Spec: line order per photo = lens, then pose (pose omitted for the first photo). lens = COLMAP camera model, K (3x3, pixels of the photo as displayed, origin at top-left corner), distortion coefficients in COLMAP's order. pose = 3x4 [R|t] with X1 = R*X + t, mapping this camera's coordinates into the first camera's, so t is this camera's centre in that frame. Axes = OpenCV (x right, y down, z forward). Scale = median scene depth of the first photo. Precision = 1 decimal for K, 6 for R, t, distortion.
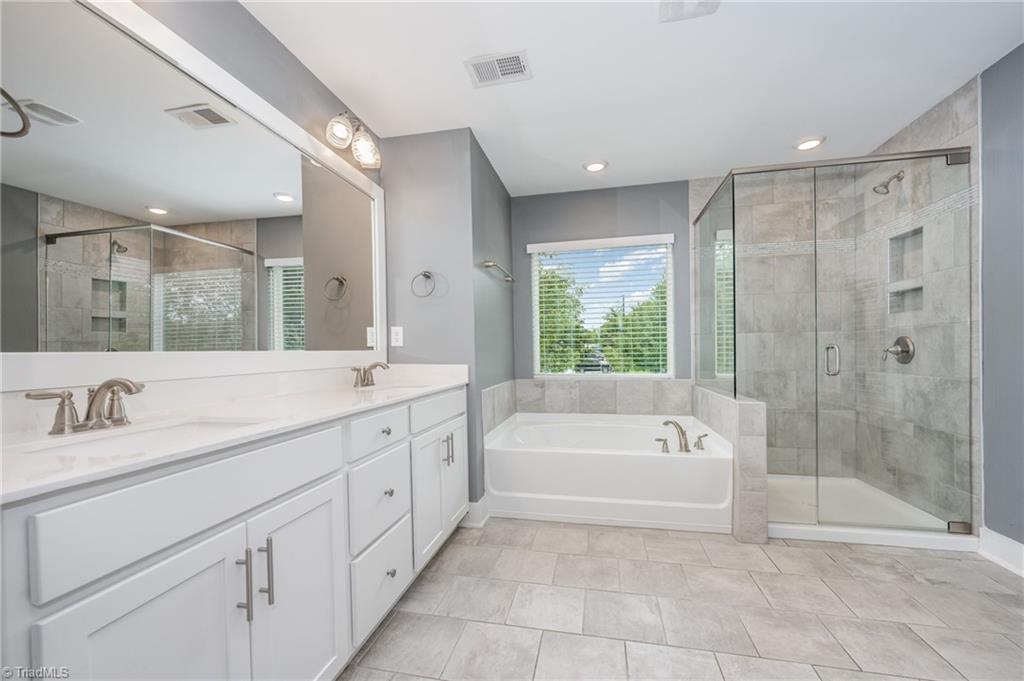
lens RADIAL K [[409.2, 0, 511.2], [0, 409.2, 347.1], [0, 0, 1]] dist [-0.003100, 0.000761]
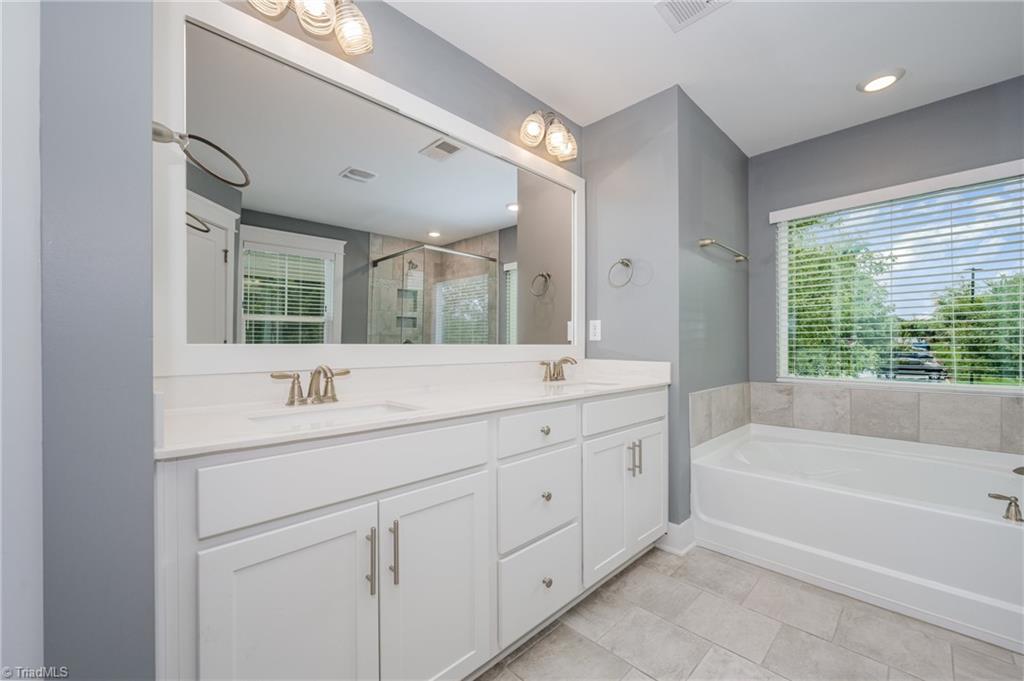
lens RADIAL K [[409.2, 0, 509.1], [0, 409.2, 344.6], [0, 0, 1]] dist [-0.003100, 0.000761]
pose [[0.837936, 0.010911, -0.545659, 0.078729], [-0.006141, 0.999925, 0.010564, -0.001335], [0.545733, -0.005501, 0.837941, 0.094744]]
